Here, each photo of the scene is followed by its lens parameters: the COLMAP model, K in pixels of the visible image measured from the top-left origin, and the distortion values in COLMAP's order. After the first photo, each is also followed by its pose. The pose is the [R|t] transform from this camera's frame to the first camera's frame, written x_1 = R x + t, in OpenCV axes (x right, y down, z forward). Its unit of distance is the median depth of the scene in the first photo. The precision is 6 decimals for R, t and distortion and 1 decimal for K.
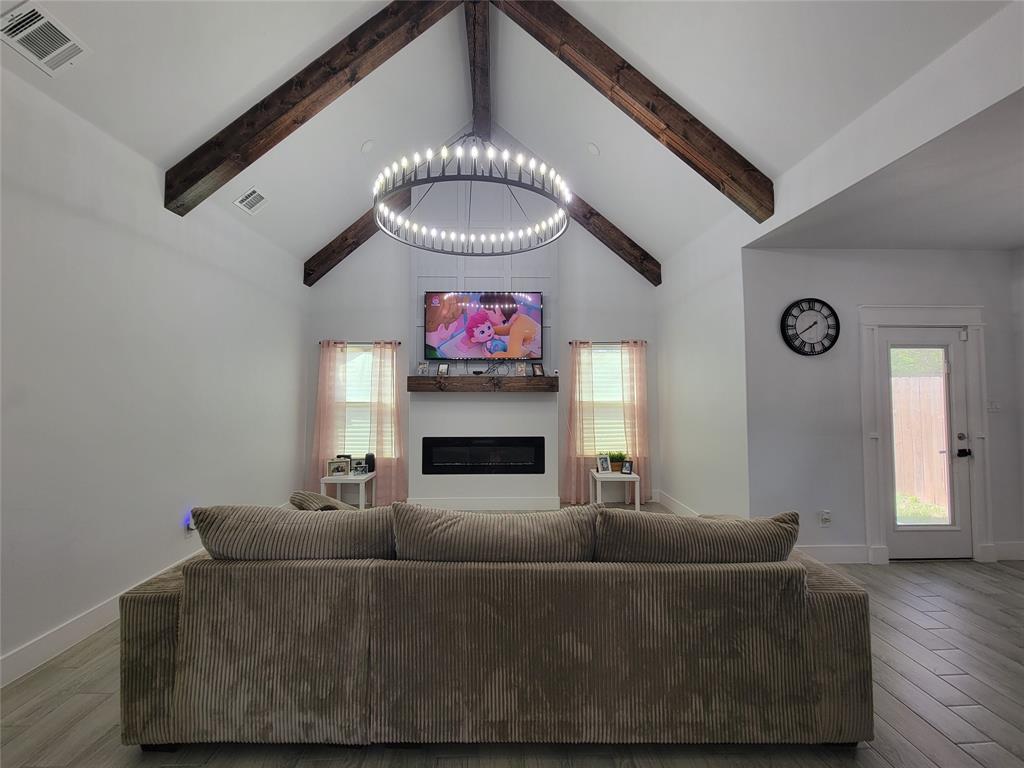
lens RADIAL K [[415.5, 0, 508.5], [0, 415.5, 370.2], [0, 0, 1]] dist [-0.004495, 0.000338]
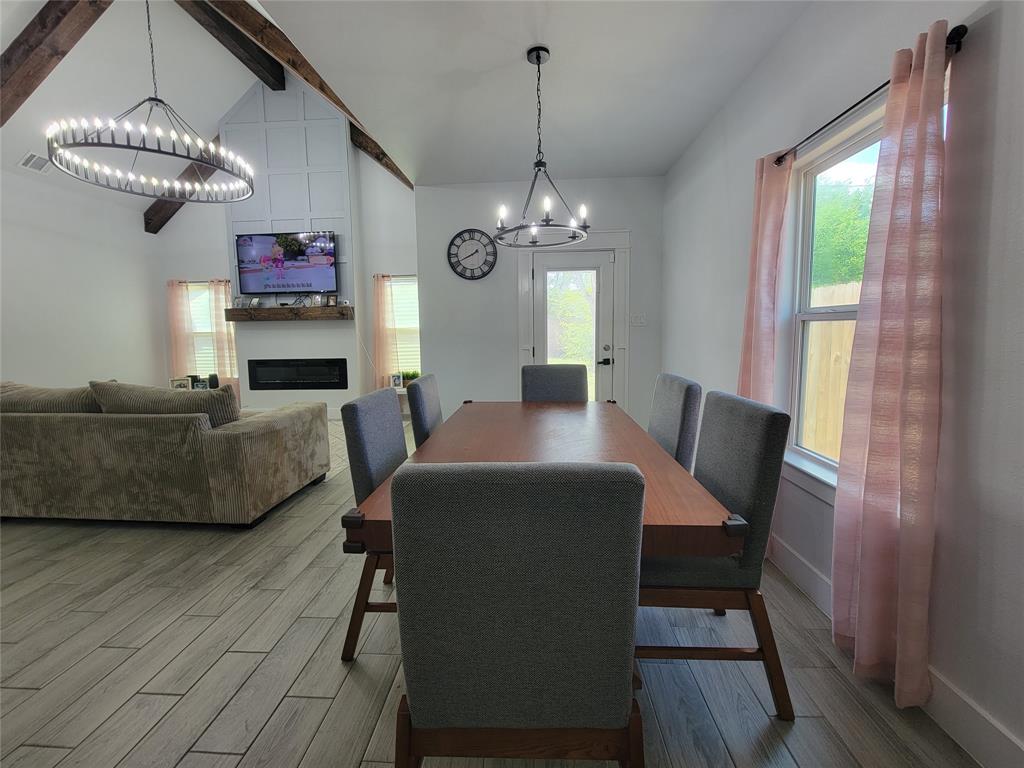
lens RADIAL K [[421.8, 0, 505.9], [0, 421.8, 367.3], [0, 0, 1]] dist [0.012235, 0.000905]
pose [[0.994832, -0.008405, -0.101190, 0.674207], [0.021603, 0.991272, 0.130047, 0.040521], [0.099214, -0.131561, 0.986331, -0.141257]]
